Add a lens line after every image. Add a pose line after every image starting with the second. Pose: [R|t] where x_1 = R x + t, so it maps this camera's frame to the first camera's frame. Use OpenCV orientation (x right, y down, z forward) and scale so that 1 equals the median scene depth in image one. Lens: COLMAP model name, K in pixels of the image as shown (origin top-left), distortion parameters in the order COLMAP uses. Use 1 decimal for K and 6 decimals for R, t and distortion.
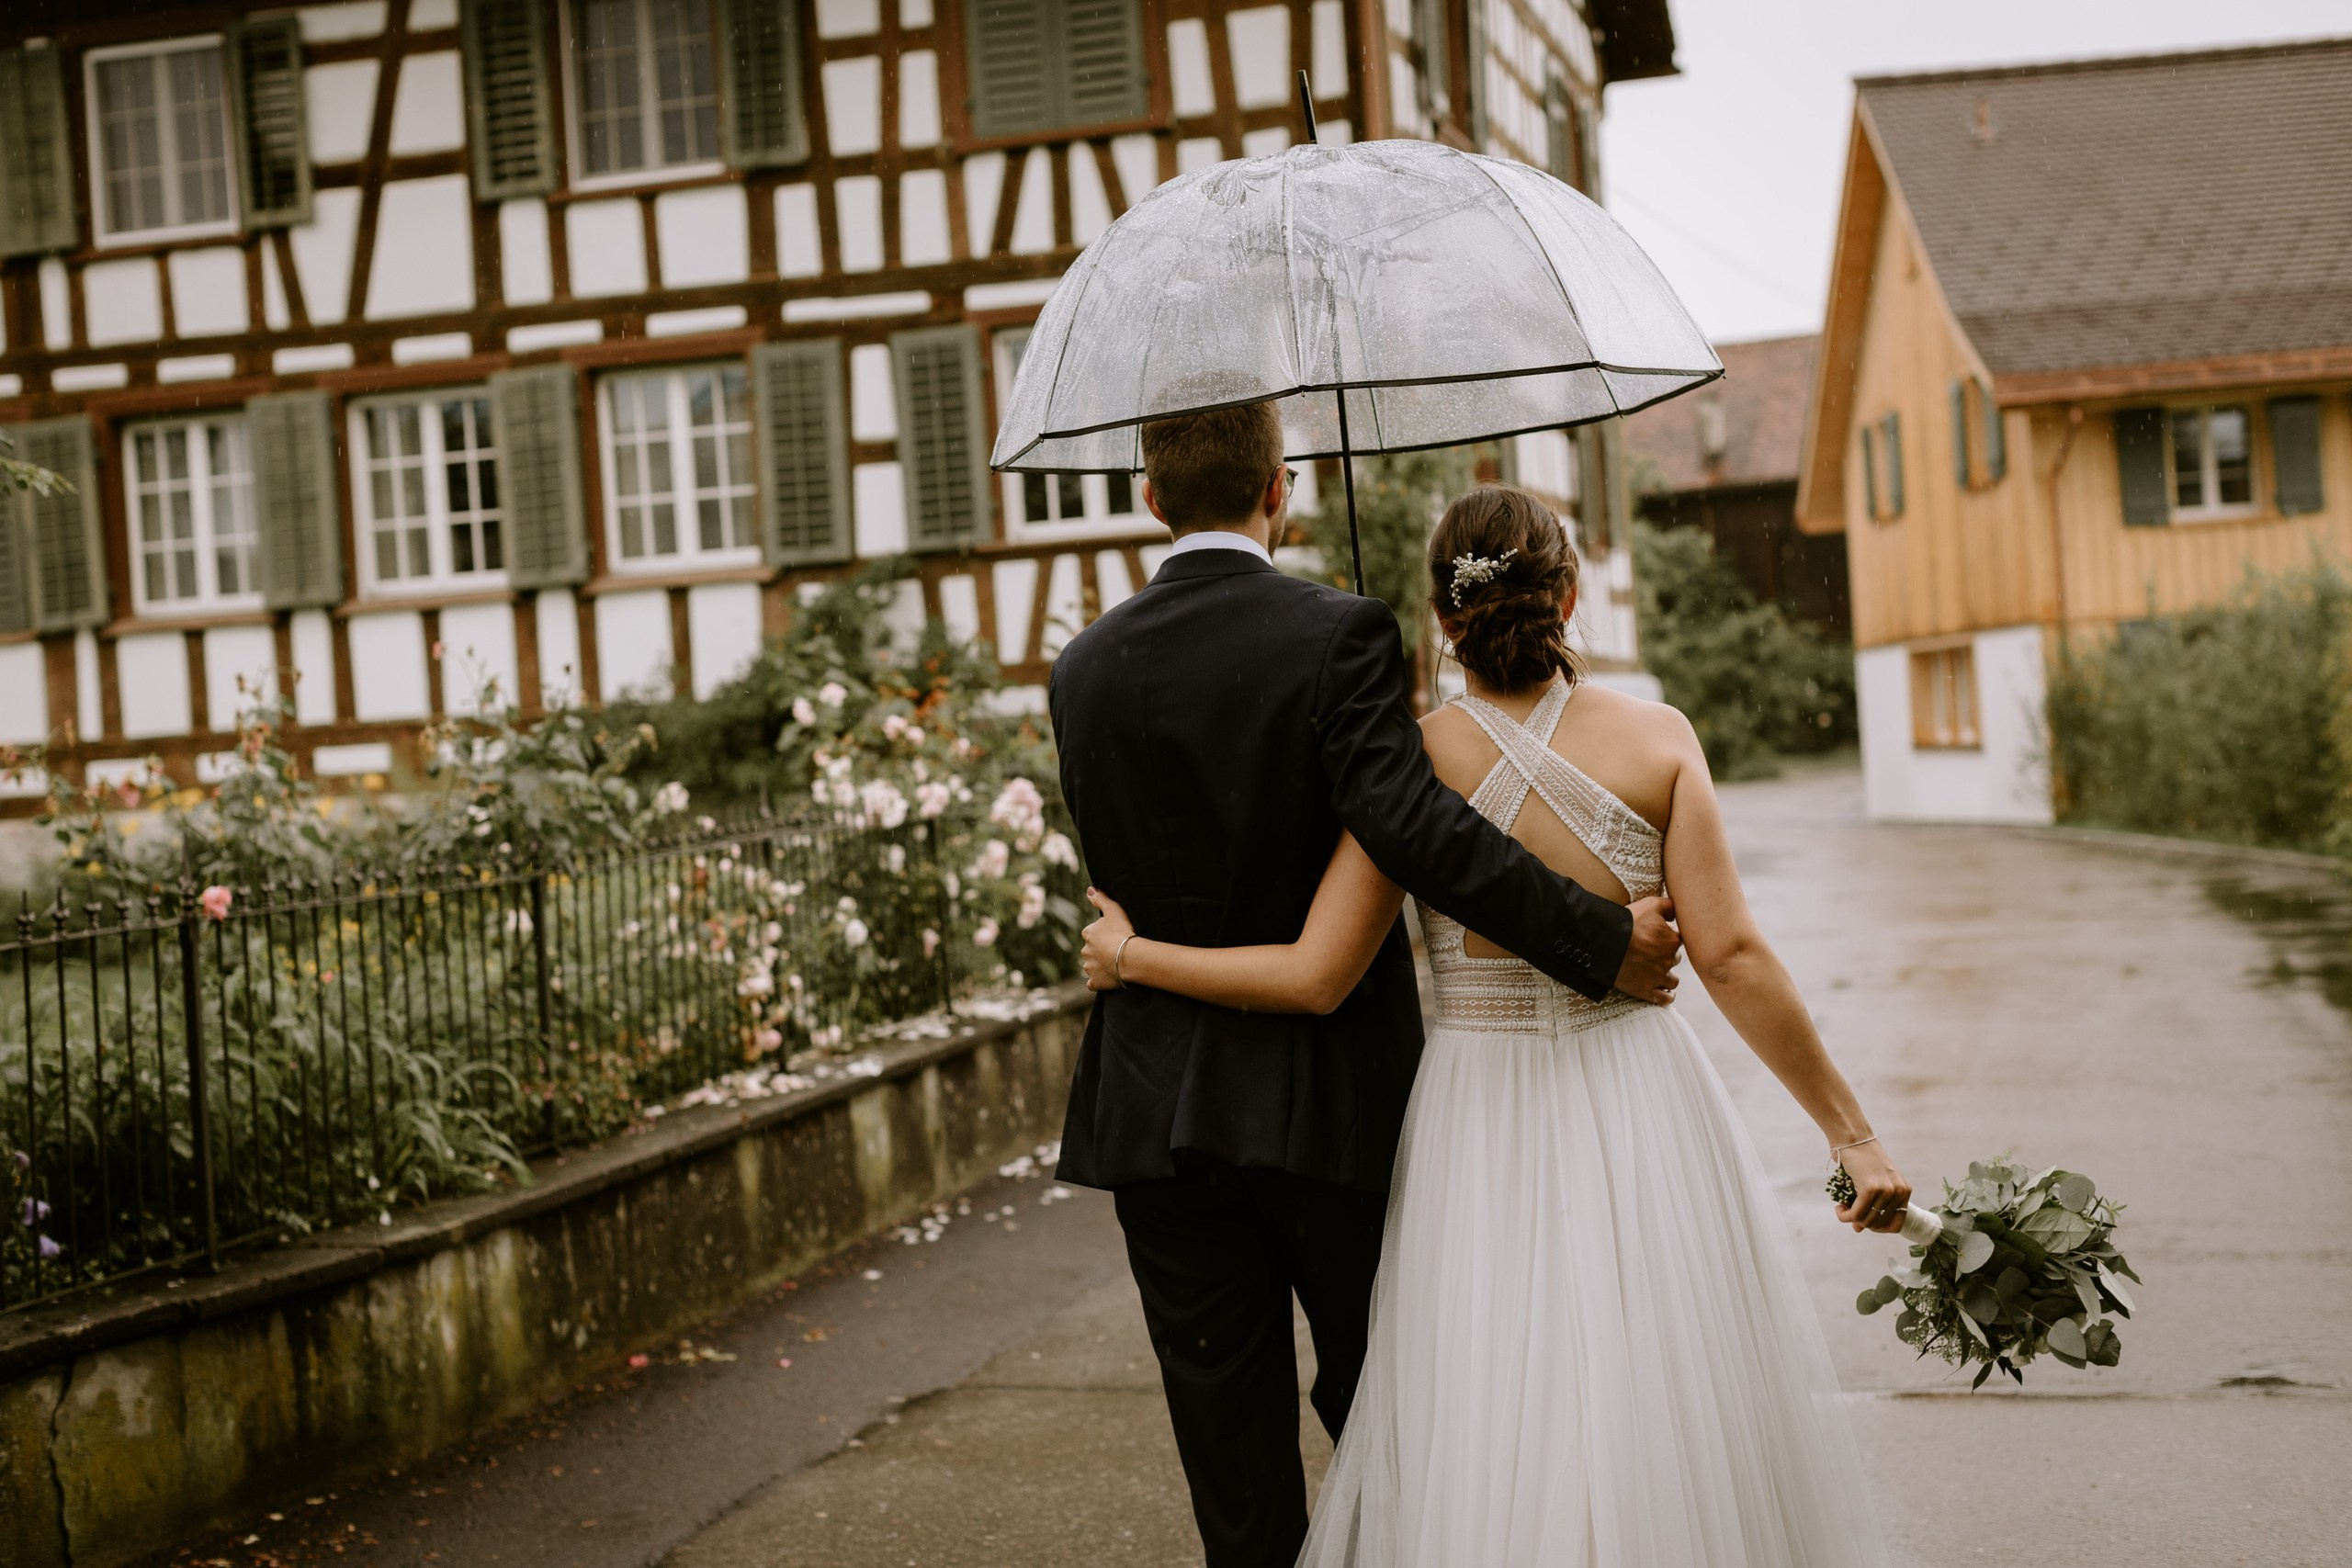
lens RADIAL K [[3364.5, 0, 1180.6], [0, 3364.5, 779.4], [0, 0, 1]] dist [0.004343, 0.000000]
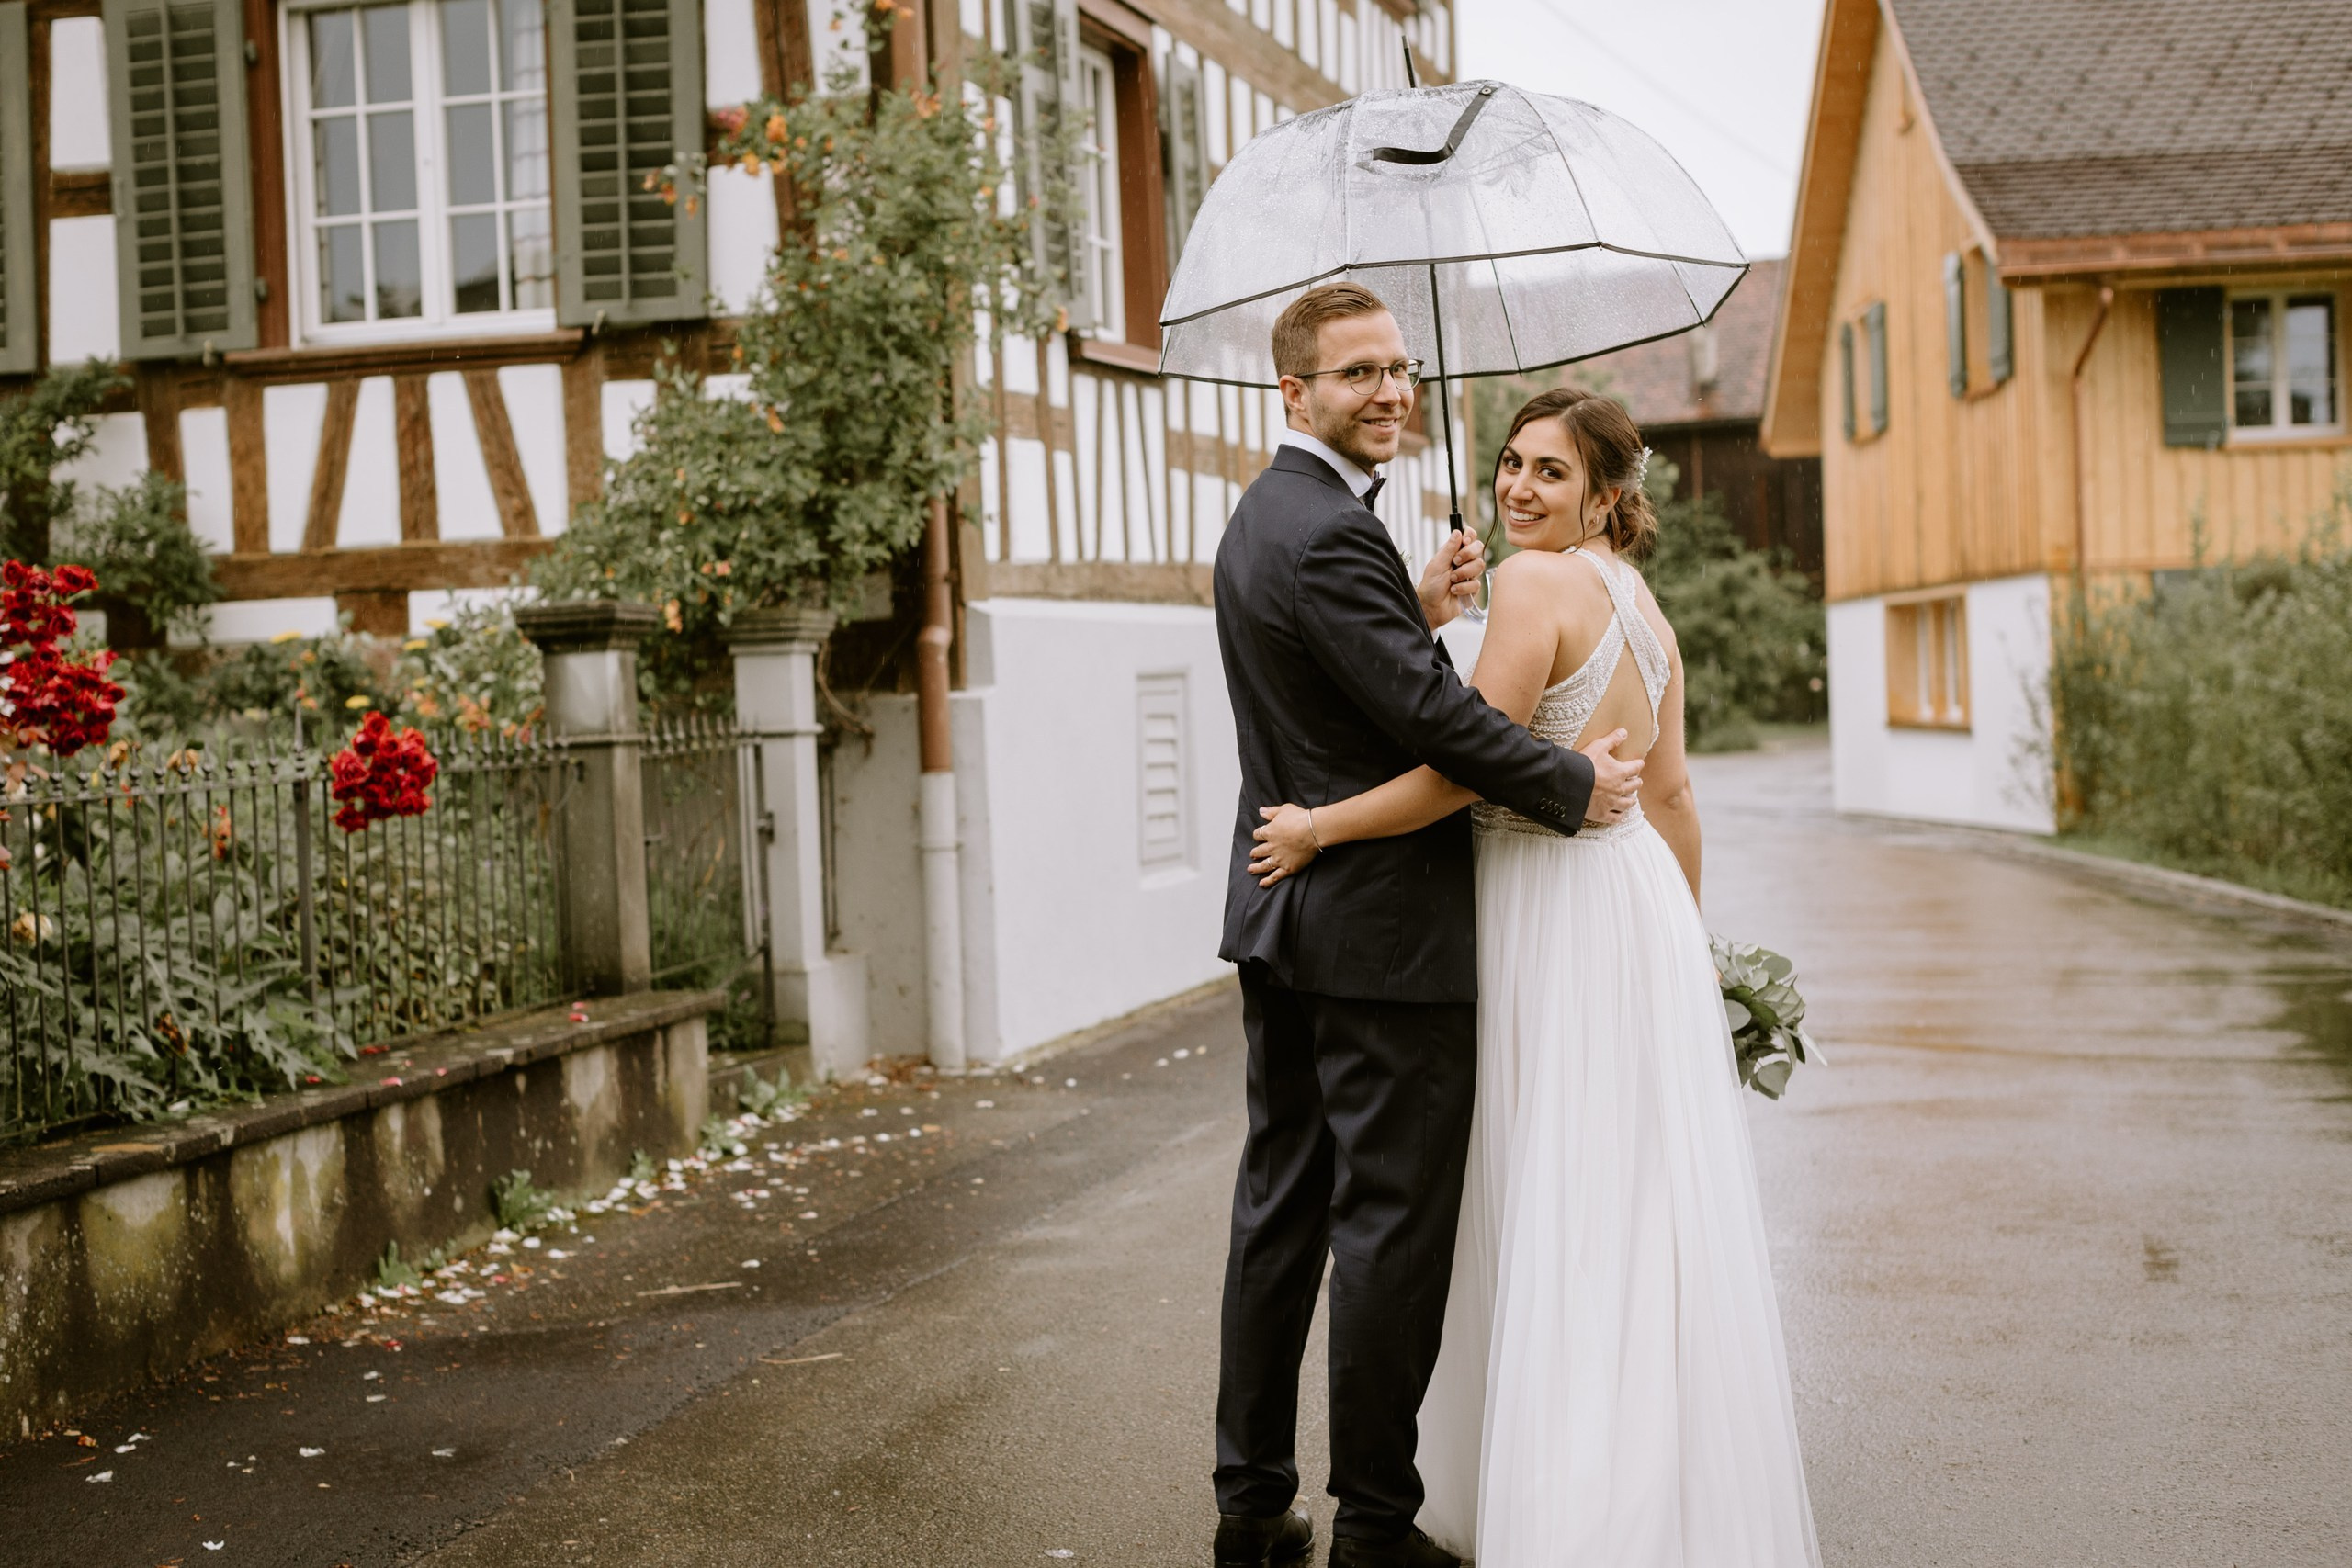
lens RADIAL K [[3364.5, 0, 1176.5], [0, 3364.5, 796.9], [0, 0, 1]] dist [0.004343, 0.000000]
pose [[0.999420, 0.033386, -0.006647, 0.065358], [-0.033224, 0.999182, 0.023049, -0.006370], [0.007411, -0.022815, 0.999712, 0.237867]]
